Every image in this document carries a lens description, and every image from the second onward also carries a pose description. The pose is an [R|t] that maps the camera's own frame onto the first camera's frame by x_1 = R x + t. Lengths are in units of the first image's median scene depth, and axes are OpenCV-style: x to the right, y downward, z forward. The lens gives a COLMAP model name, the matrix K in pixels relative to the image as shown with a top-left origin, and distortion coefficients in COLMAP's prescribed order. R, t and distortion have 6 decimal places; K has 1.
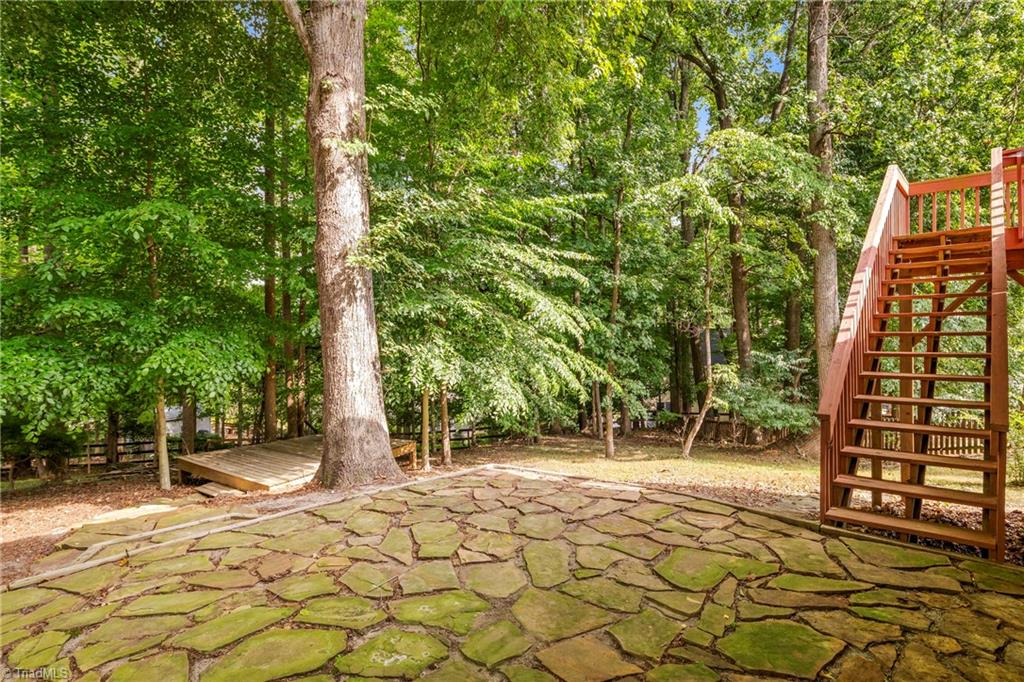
lens RADIAL K [[531.2, 0, 512.0], [0, 531.2, 341.0], [0, 0, 1]] dist [-0.000499, -0.000212]
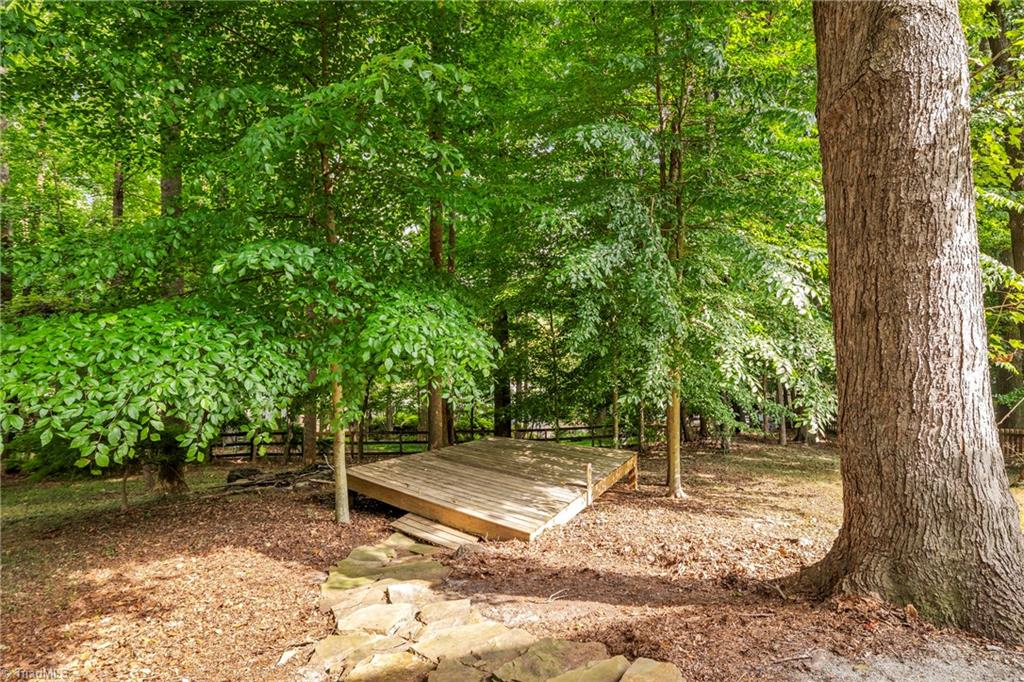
lens RADIAL K [[545.5, 0, 505.5], [0, 545.5, 323.3], [0, 0, 1]] dist [-0.000627, -0.000035]
pose [[0.996076, 0.006011, -0.088302, -0.635541], [-0.006787, 0.999941, -0.008488, 0.043169], [0.088246, 0.009054, 0.996058, 0.516676]]
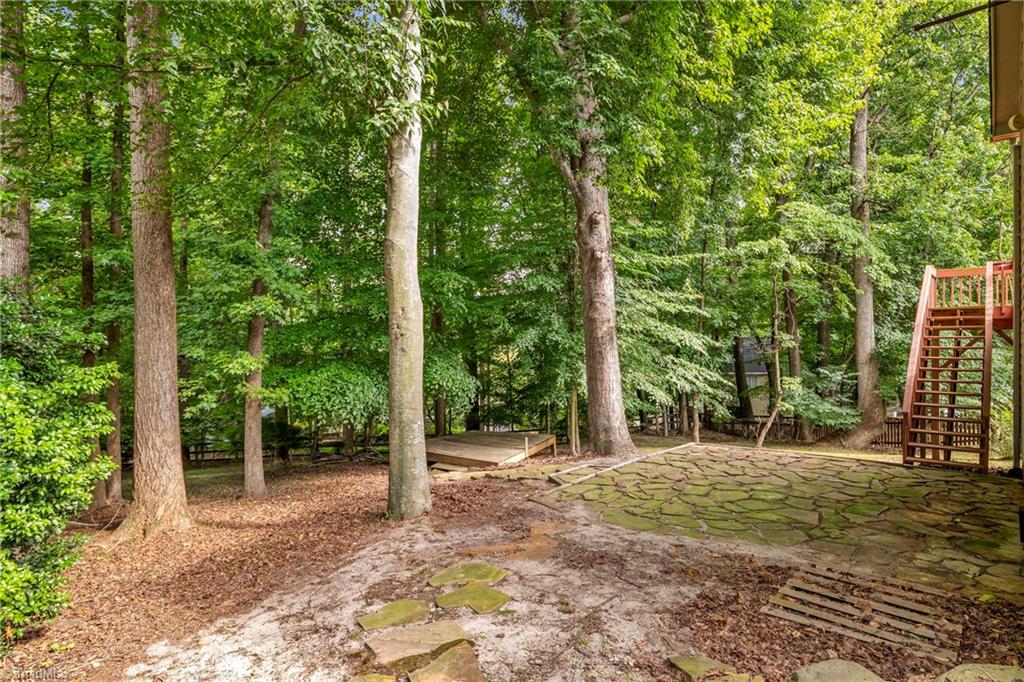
lens RADIAL K [[539.7, 0, 512.0], [0, 539.7, 341.0], [0, 0, 1]] dist [-0.000767, 0.000234]
pose [[0.999998, 0.001541, 0.001151, -0.622102], [-0.001536, 0.999992, -0.003591, -0.086031], [-0.001157, 0.003589, 0.999993, -0.729211]]
